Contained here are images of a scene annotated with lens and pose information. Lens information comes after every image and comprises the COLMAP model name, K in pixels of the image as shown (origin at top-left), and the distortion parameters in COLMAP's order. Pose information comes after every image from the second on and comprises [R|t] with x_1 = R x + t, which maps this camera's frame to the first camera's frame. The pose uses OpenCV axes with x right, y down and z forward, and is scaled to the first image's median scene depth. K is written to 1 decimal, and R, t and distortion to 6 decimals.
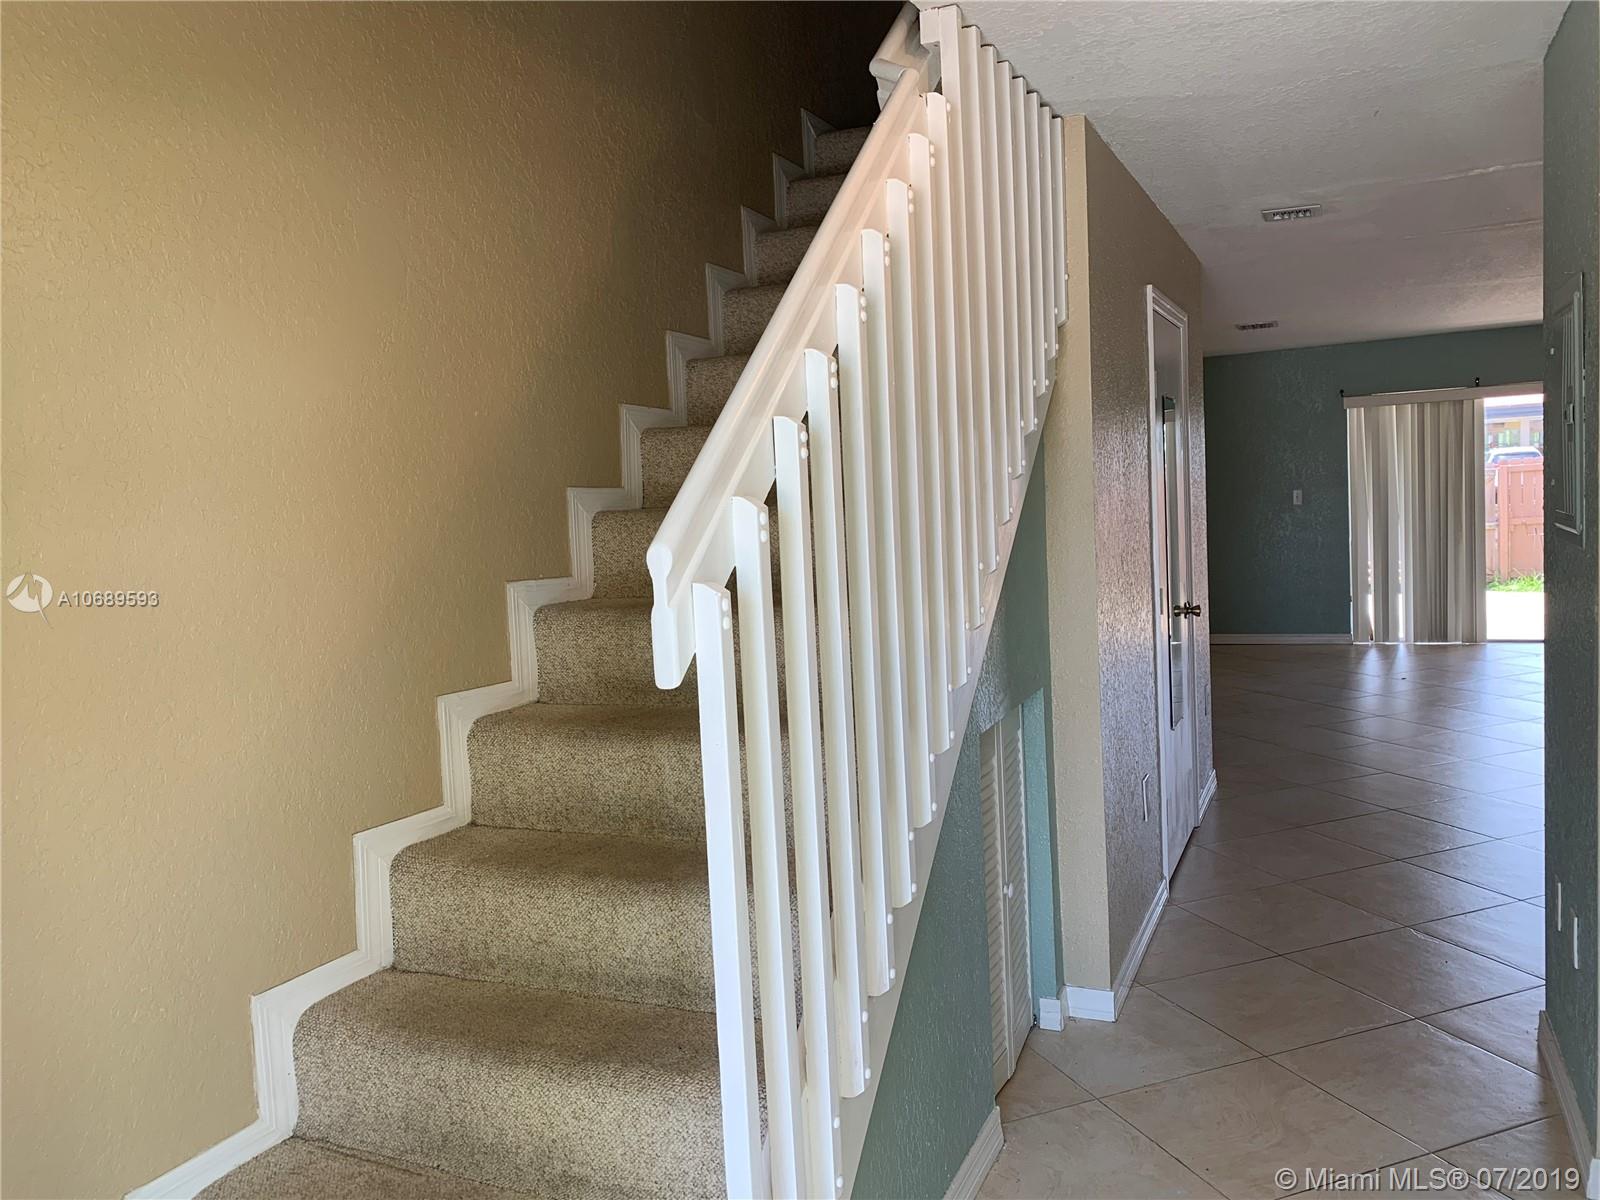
lens RADIAL K [[1237.9, 0, 800.0], [0, 1237.9, 600.0], [0, 0, 1]] dist [0.072124, -0.101574]
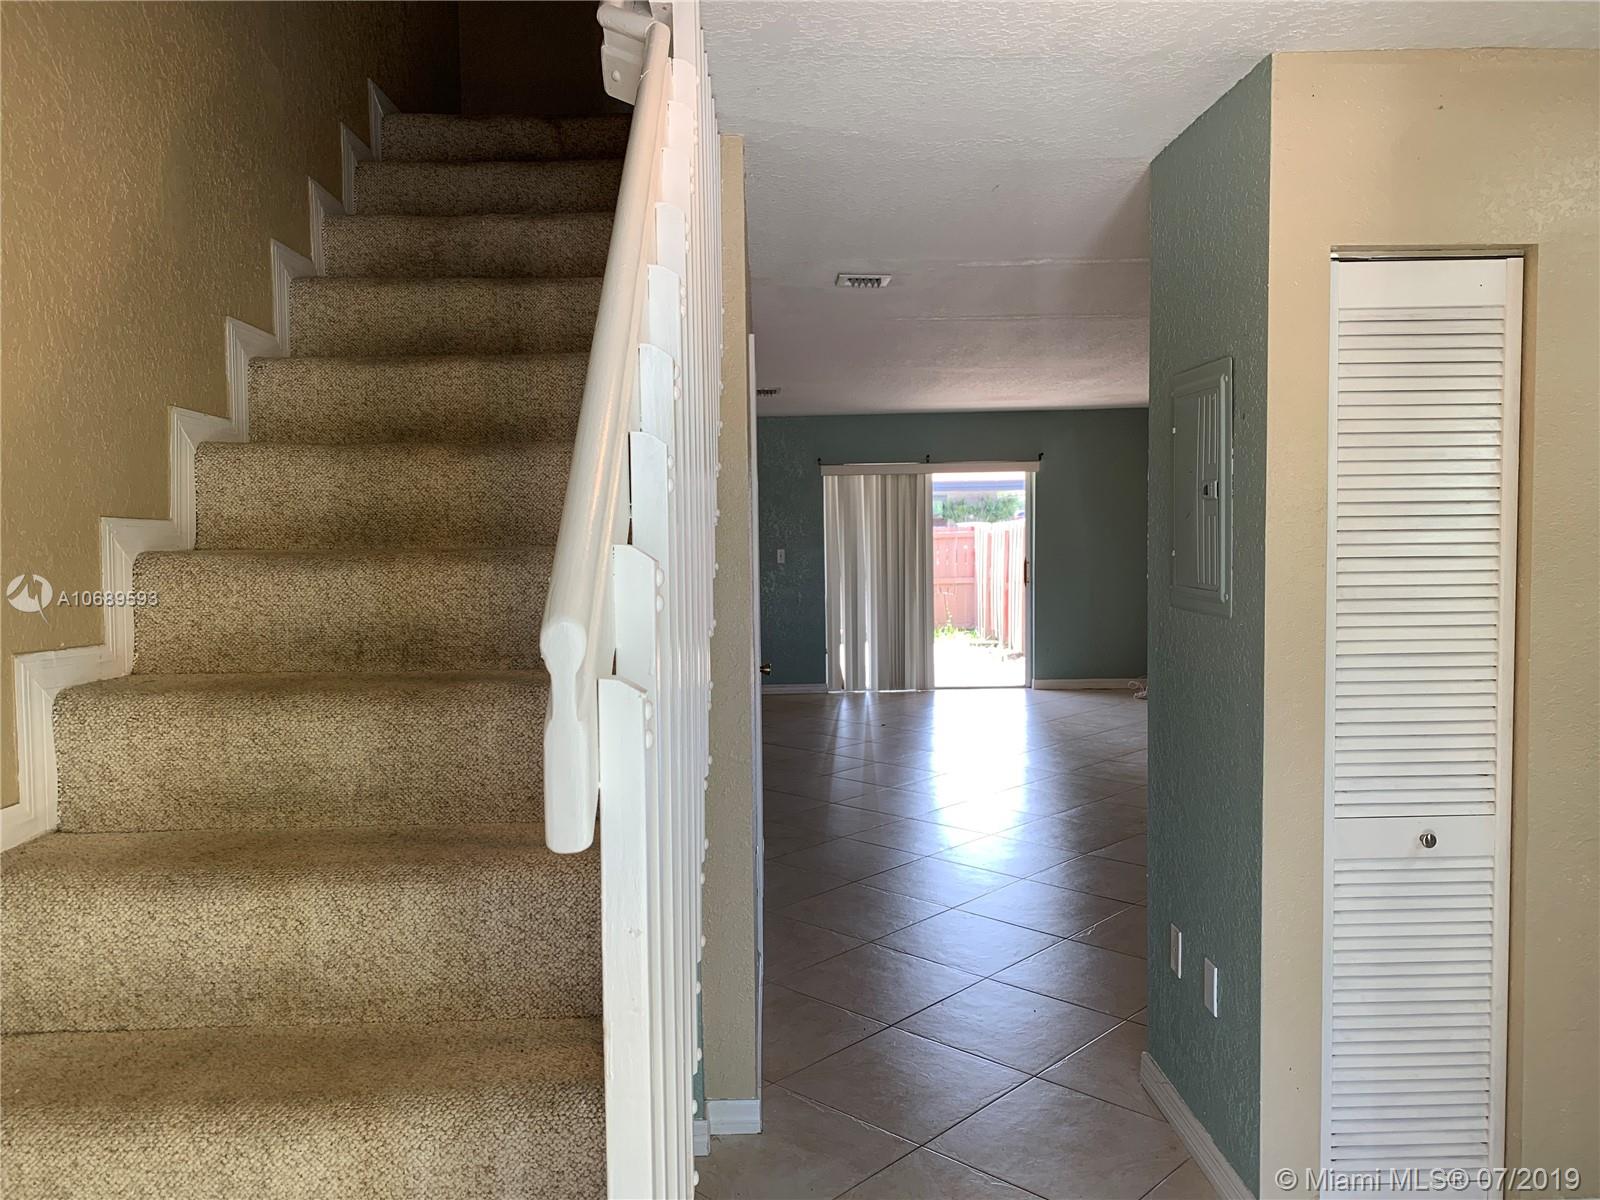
lens RADIAL K [[1231.9, 0, 821.5], [0, 1231.9, 599.4], [0, 0, 1]] dist [-0.005762, -0.004043]
pose [[0.889785, 0.013659, 0.456175, -0.149537], [0.004781, 0.999218, -0.039244, -0.016063], [-0.456354, 0.037099, 0.889024, 0.211555]]
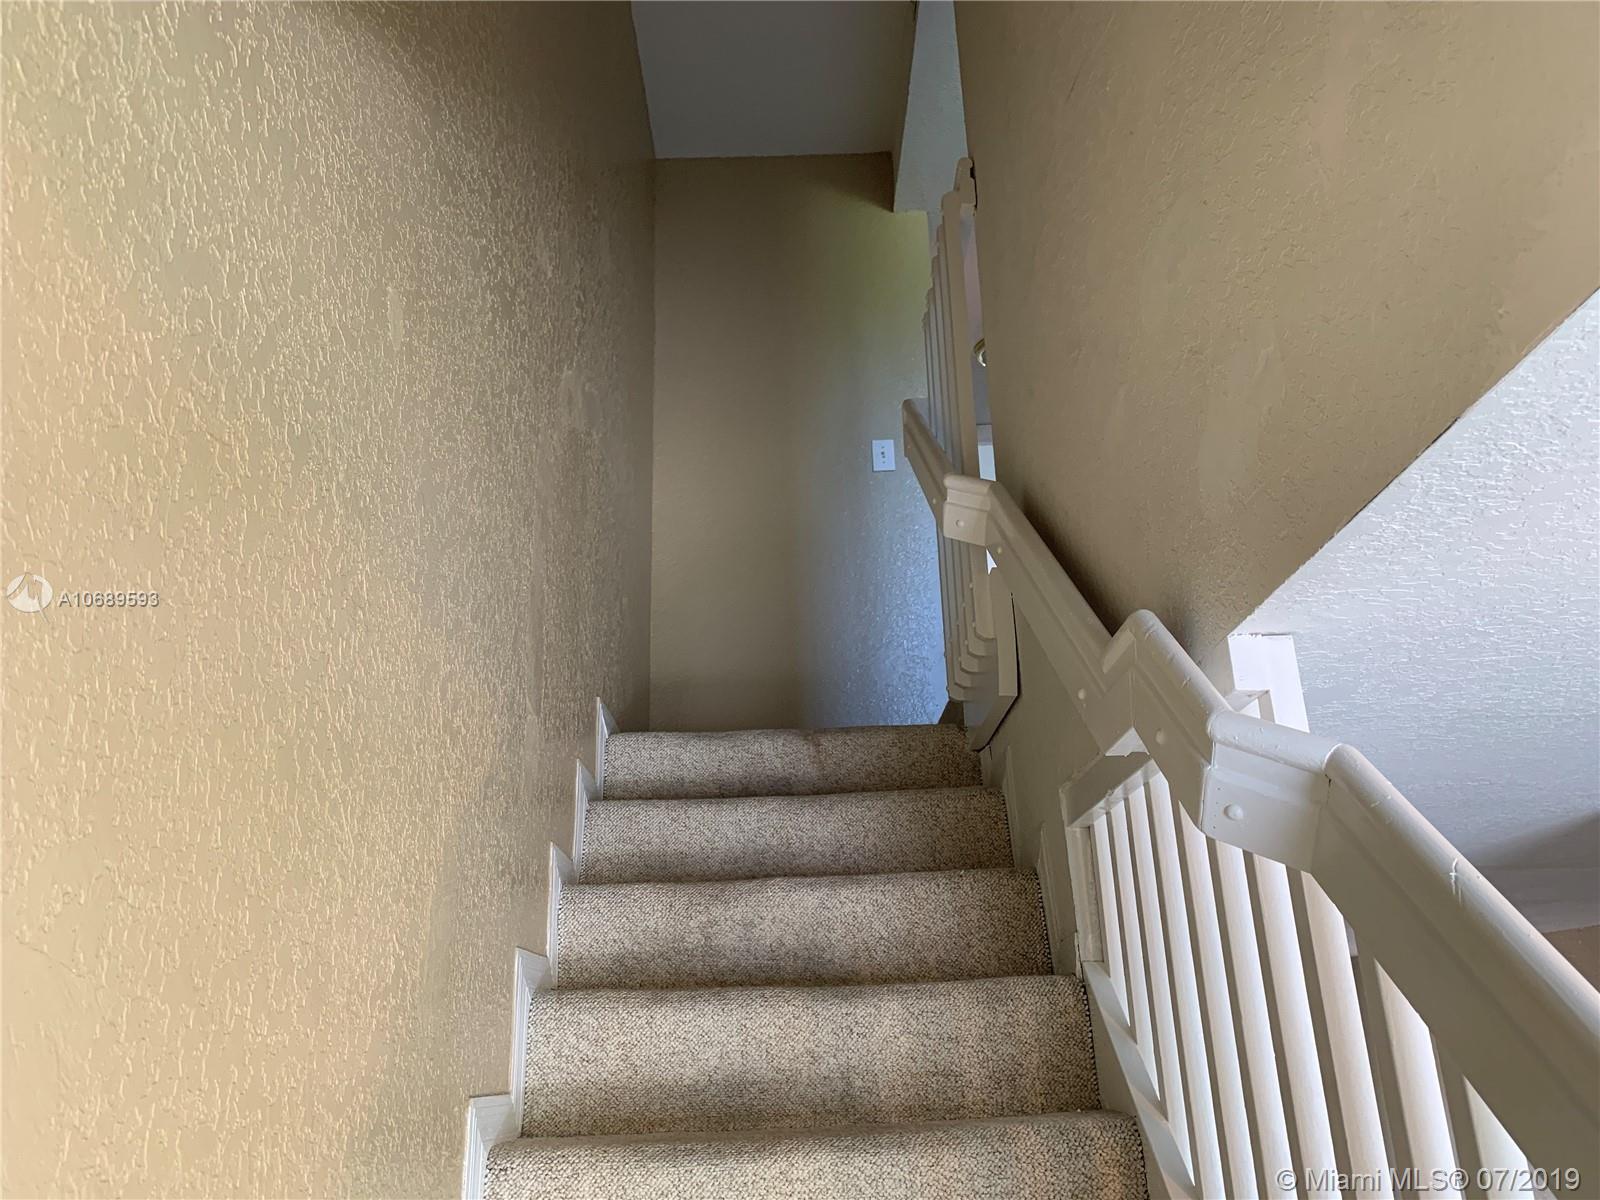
lens RADIAL K [[1237.9, 0, 800.0], [0, 1237.9, 600.0], [0, 0, 1]] dist [0.072124, -0.101574]
pose [[0.907352, 0.163486, 0.387278, -0.259848], [0.016672, 0.906557, -0.421754, -0.221898], [-0.420040, 0.389136, 0.819841, 0.541202]]
